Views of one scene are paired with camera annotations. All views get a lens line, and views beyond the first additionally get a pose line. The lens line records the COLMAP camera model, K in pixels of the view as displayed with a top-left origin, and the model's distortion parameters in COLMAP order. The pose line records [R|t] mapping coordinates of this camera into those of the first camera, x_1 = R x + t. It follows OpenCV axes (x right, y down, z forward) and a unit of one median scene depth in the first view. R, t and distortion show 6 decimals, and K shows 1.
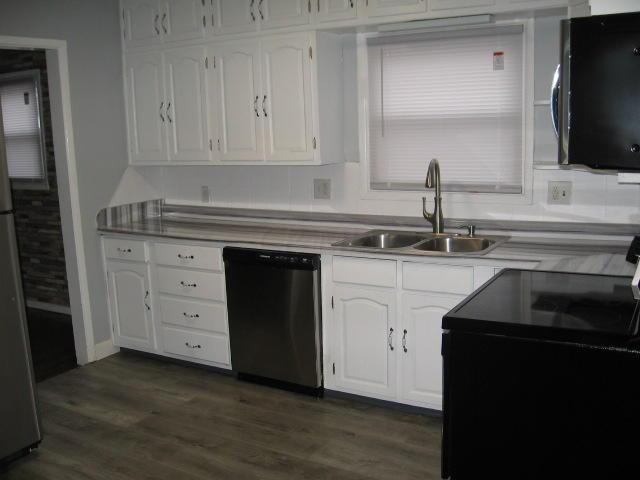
lens RADIAL K [[686.2, 0, 317.0], [0, 686.2, 243.2], [0, 0, 1]] dist [-0.075026, 0.000000]
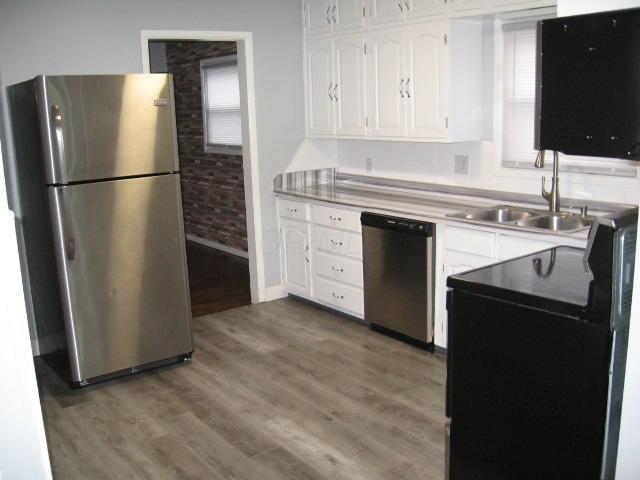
lens RADIAL K [[686.2, 0, 324.0], [0, 686.2, 240.0], [0, 0, 1]] dist [-0.075026, 0.000000]
pose [[0.929899, 0.078449, -0.359351, 0.218686], [-0.065405, 0.996687, 0.048335, 0.001351], [0.361953, -0.021443, 0.931950, -0.091317]]
